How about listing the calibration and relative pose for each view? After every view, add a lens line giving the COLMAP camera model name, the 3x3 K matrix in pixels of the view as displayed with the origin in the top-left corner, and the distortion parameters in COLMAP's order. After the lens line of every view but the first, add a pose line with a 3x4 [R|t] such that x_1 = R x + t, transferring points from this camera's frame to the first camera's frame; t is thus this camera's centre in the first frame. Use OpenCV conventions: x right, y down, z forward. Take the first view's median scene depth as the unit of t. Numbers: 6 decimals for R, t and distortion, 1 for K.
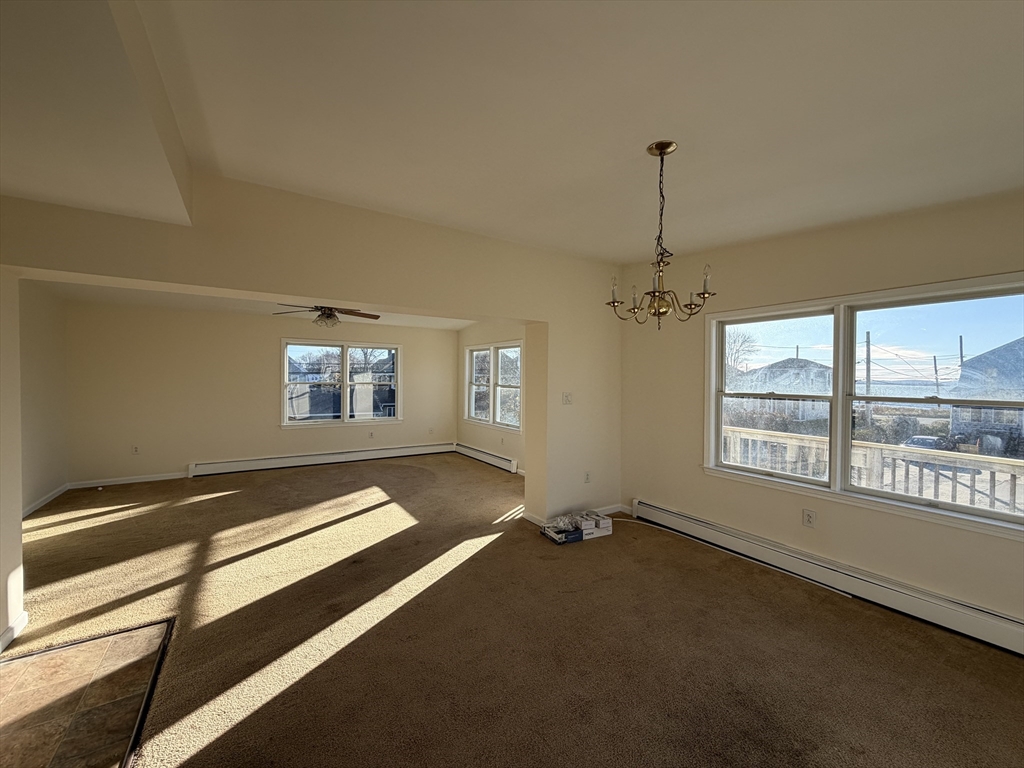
lens RADIAL K [[406.1, 0, 509.4], [0, 406.1, 383.2], [0, 0, 1]] dist [0.000215, 0.000490]
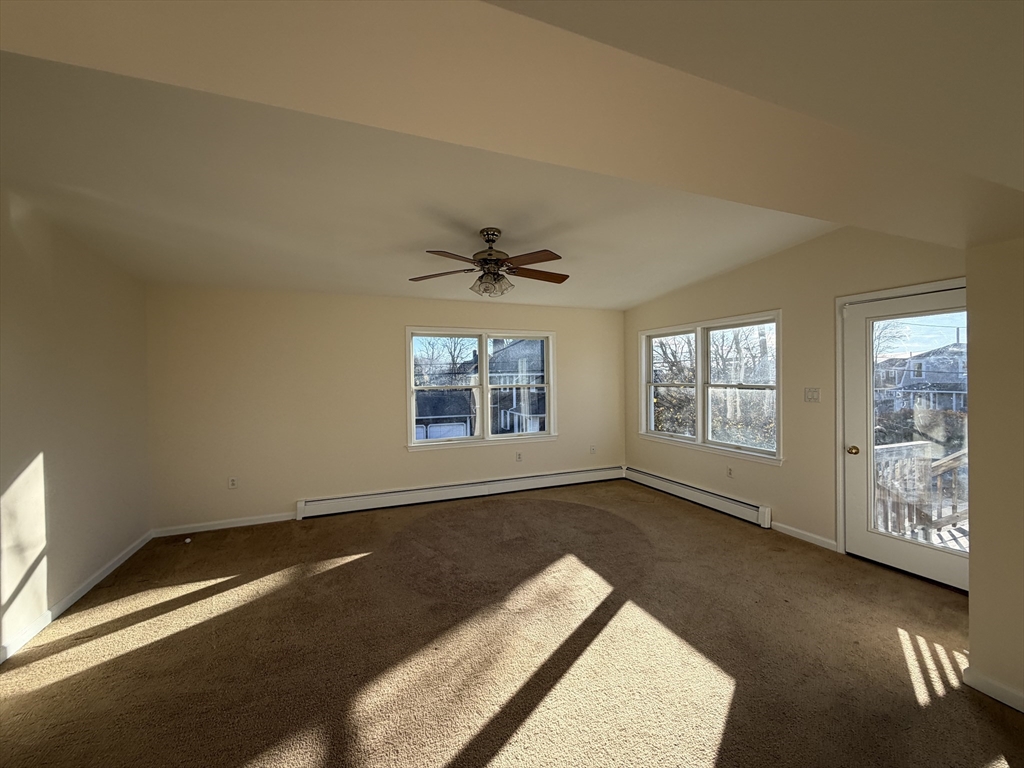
lens RADIAL K [[406.1, 0, 510.6], [0, 406.1, 384.5], [0, 0, 1]] dist [0.000215, 0.000490]
pose [[0.982902, -0.020145, -0.183027, -0.251636], [0.020896, 0.999779, 0.002174, -0.004813], [0.182942, -0.005962, 0.983106, 0.326008]]
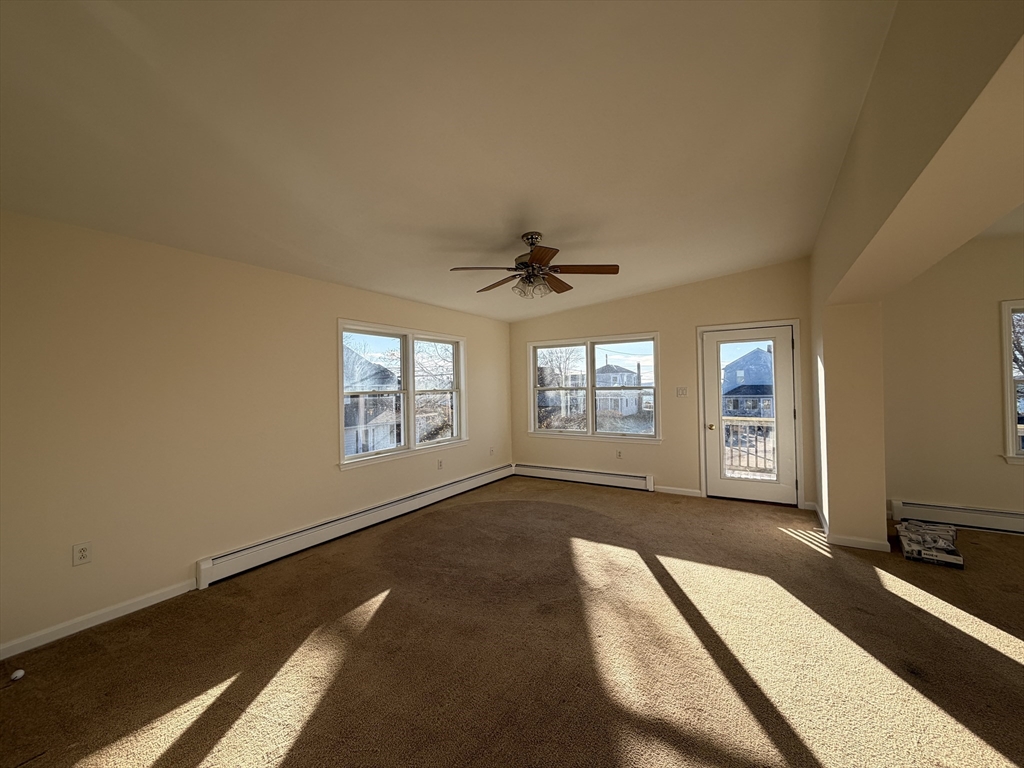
lens RADIAL K [[406.1, 0, 506.2], [0, 406.1, 385.5], [0, 0, 1]] dist [0.000215, 0.000490]
pose [[0.907541, -0.026490, 0.419127, -0.603715], [0.033484, 0.999396, -0.009338, 0.001760], [-0.418626, 0.022509, 0.907880, 0.361439]]
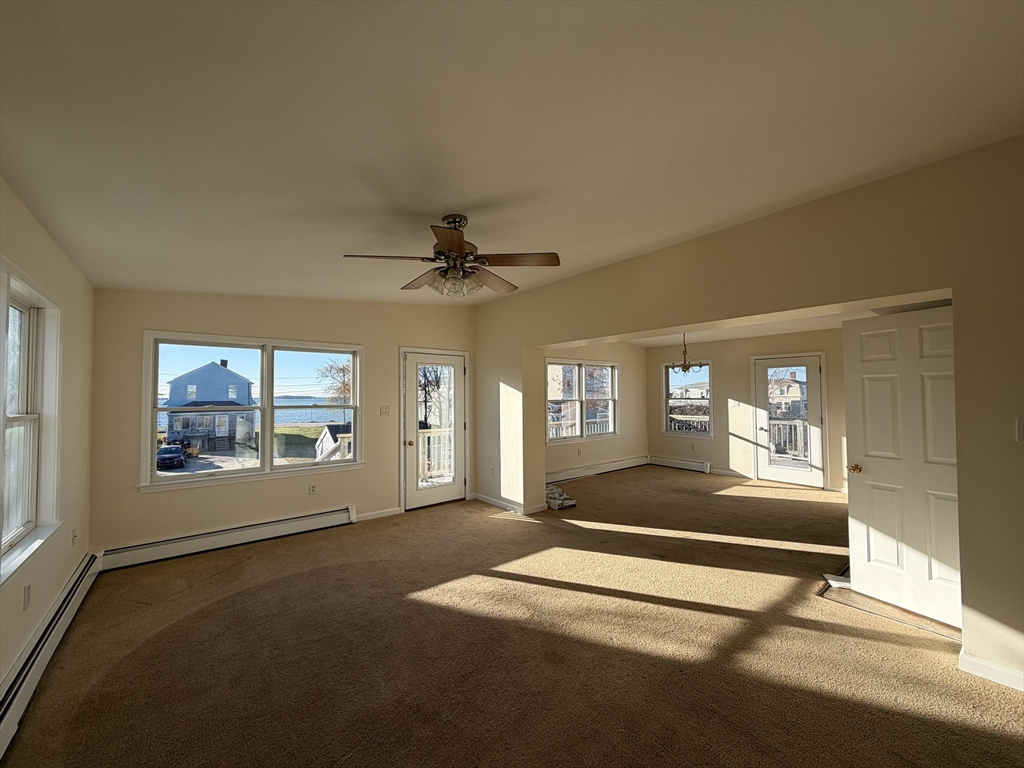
lens RADIAL K [[406.1, 0, 510.2], [0, 406.1, 384.1], [0, 0, 1]] dist [0.000215, 0.000490]
pose [[-0.106130, 0.017836, 0.994192, -0.760477], [0.017272, 0.999721, -0.016091, -0.014906], [-0.994202, 0.015463, -0.106408, 0.790383]]
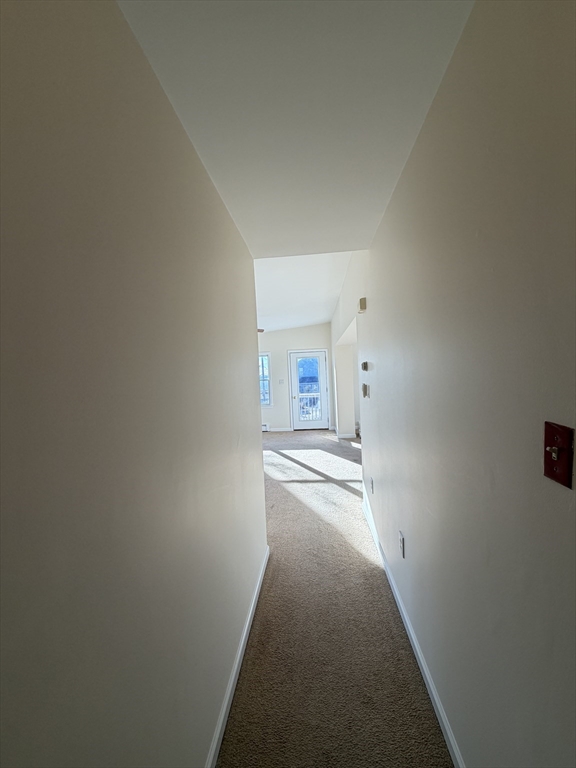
lens RADIAL K [[304.5, 0, 290.6], [0, 304.5, 386.1], [0, 0, 1]] dist [0.000215, 0.000490]
pose [[0.602299, -0.063513, 0.795740, -0.920707], [0.057764, 0.997684, 0.035910, -0.005692], [-0.796178, 0.024336, 0.604573, 0.165283]]
